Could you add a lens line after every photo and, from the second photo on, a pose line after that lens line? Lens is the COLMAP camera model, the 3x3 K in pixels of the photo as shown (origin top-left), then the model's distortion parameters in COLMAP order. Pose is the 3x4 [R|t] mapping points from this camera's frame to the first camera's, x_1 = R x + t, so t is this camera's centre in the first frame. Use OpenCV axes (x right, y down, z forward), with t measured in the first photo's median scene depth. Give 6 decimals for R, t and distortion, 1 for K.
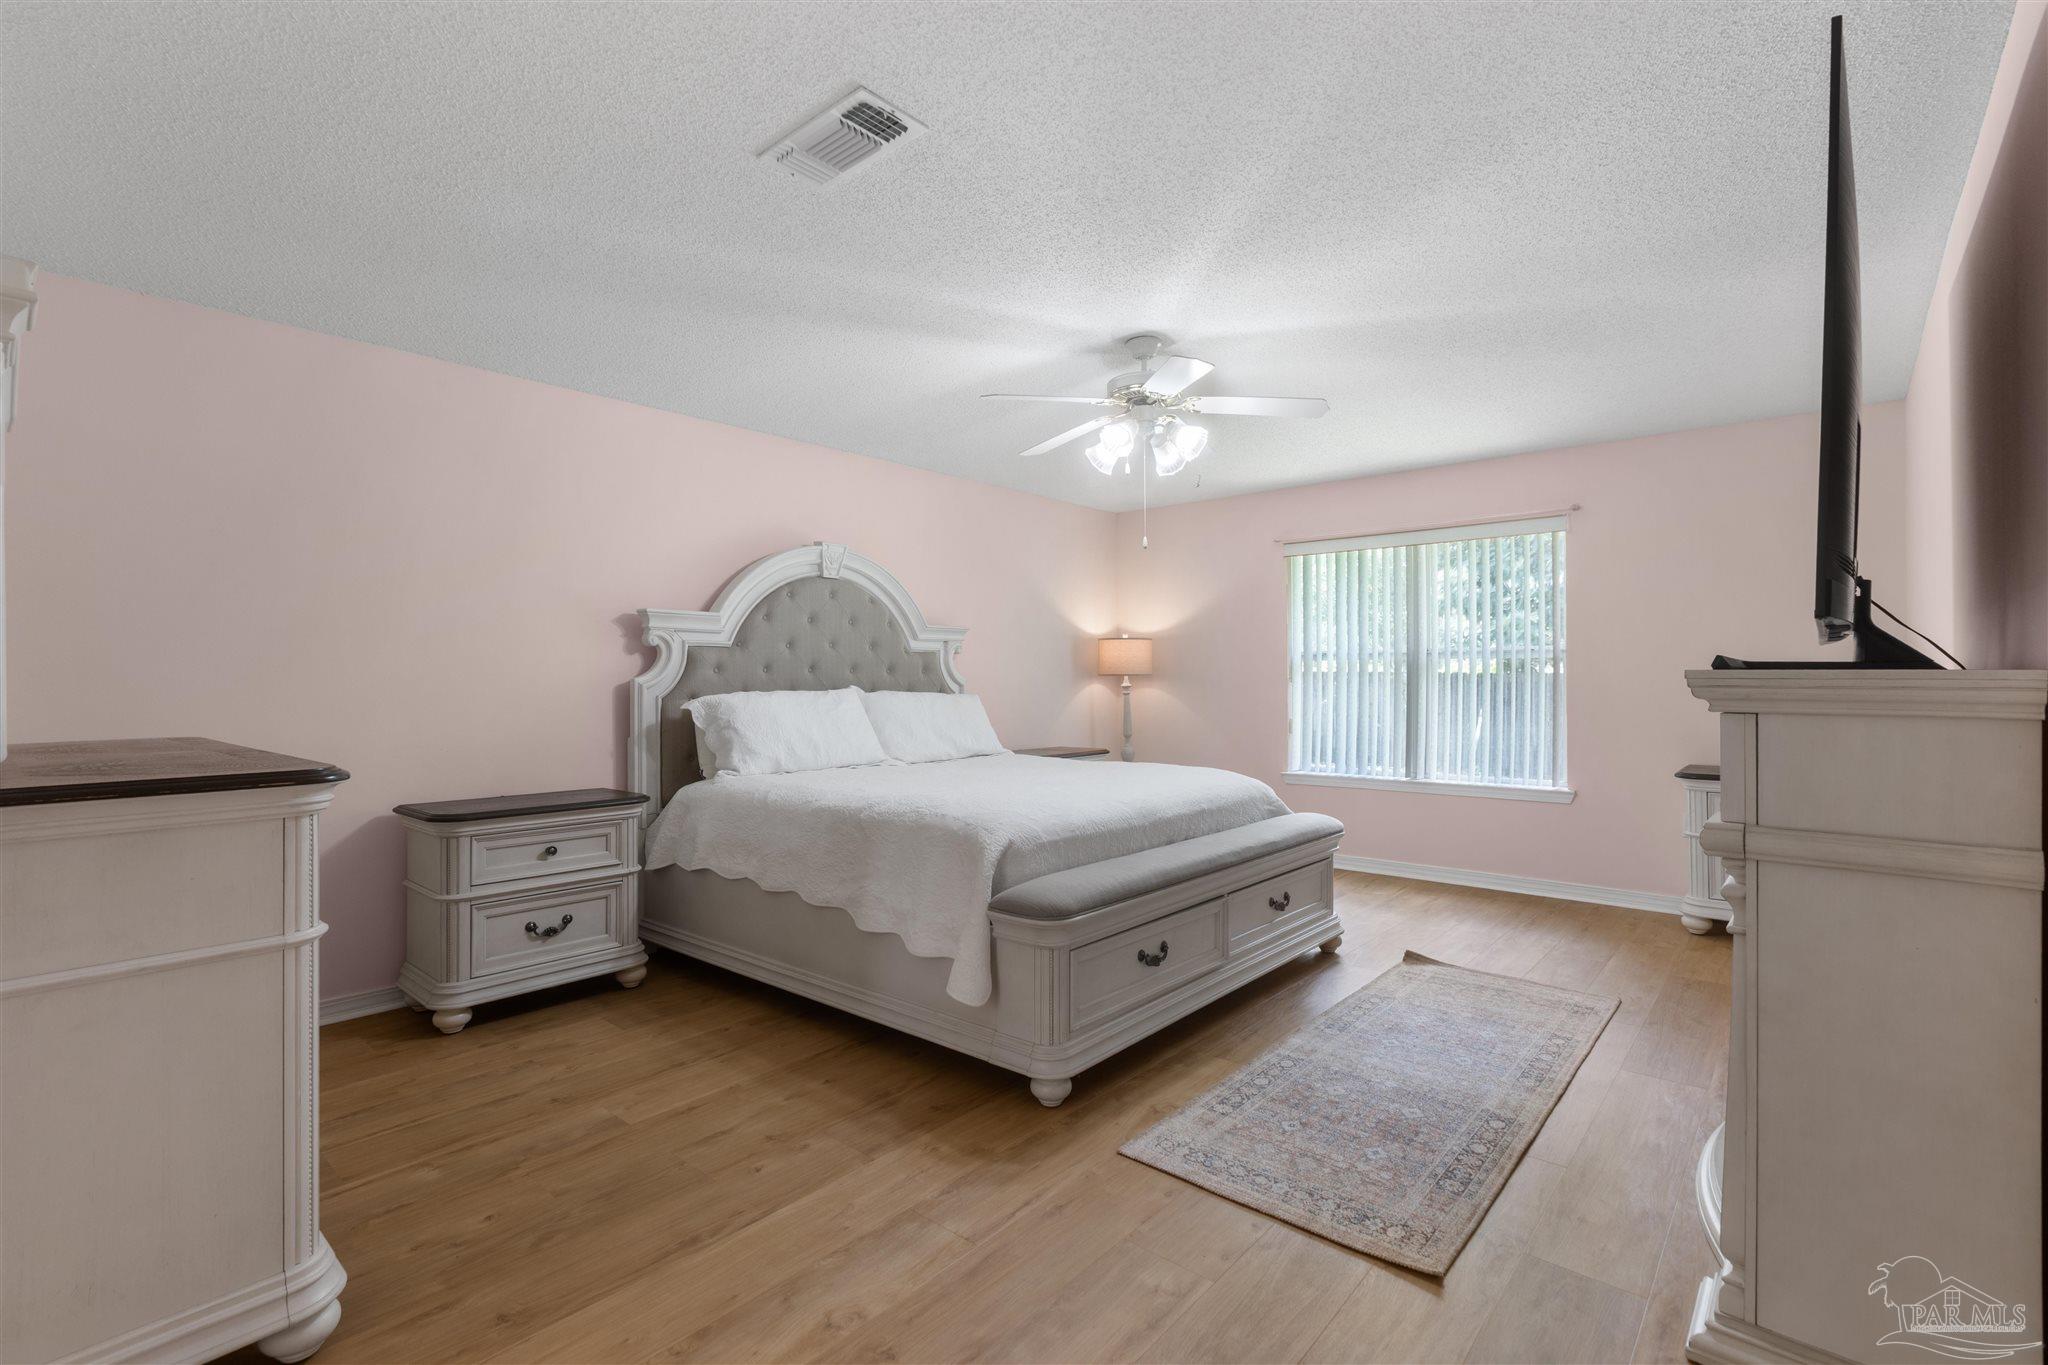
lens RADIAL K [[928.2, 0, 1017.7], [0, 928.2, 674.8], [0, 0, 1]] dist [0.017874, 0.000052]
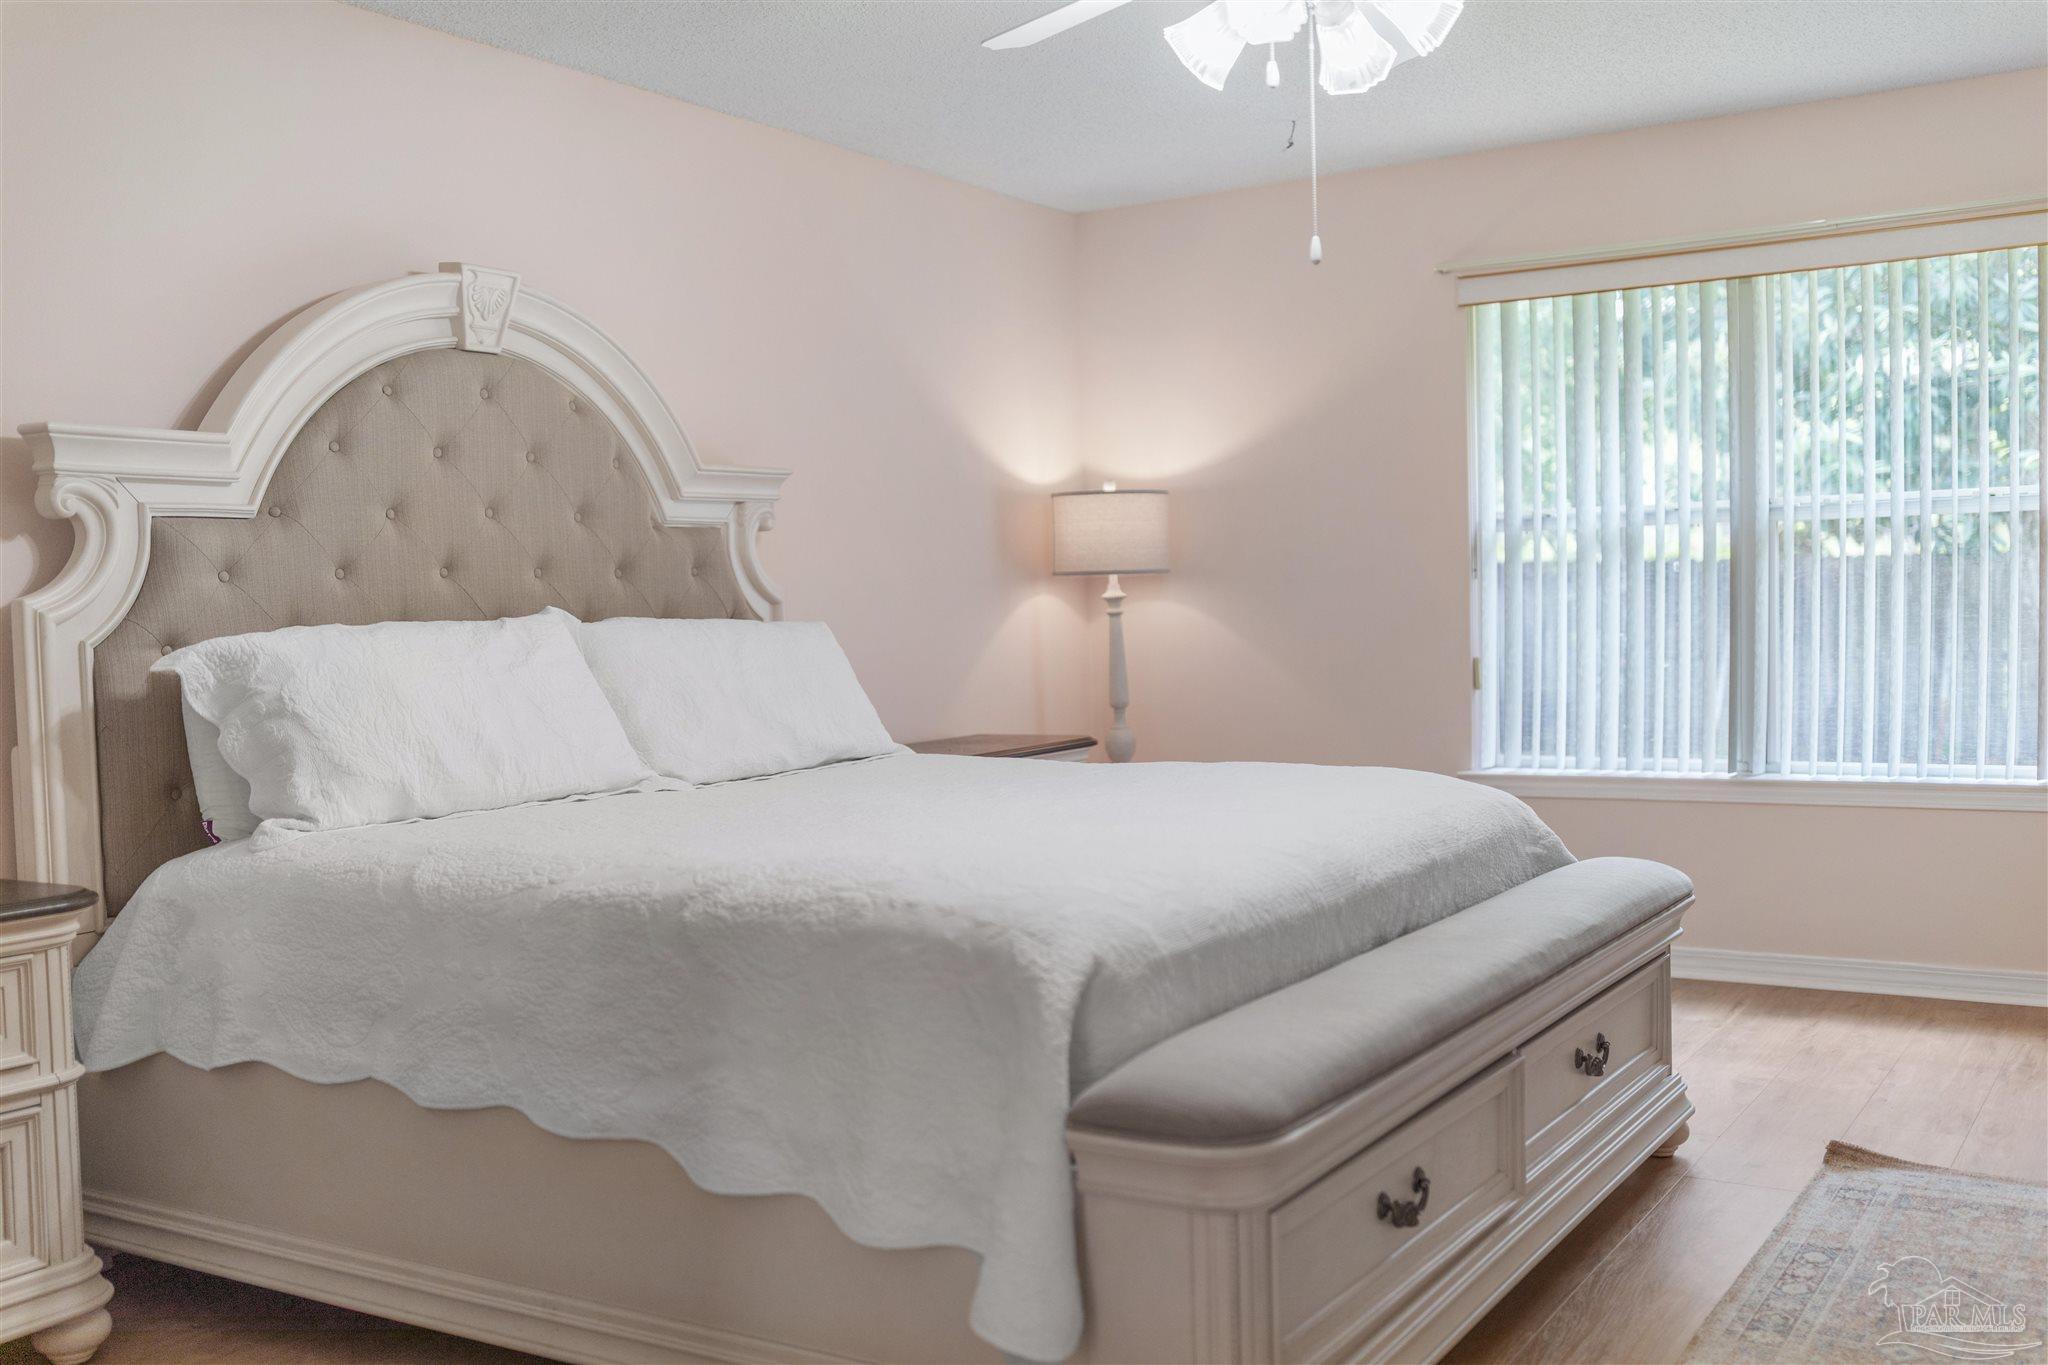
lens RADIAL K [[1932.3, 0, 1028.6], [0, 1932.3, 697.0], [0, 0, 1]] dist [0.032946, 0.000000]
pose [[0.987694, -0.032327, 0.153023, -0.115666], [0.023524, 0.997981, 0.058989, 0.006572], [-0.154621, -0.054664, 0.986461, 0.108355]]
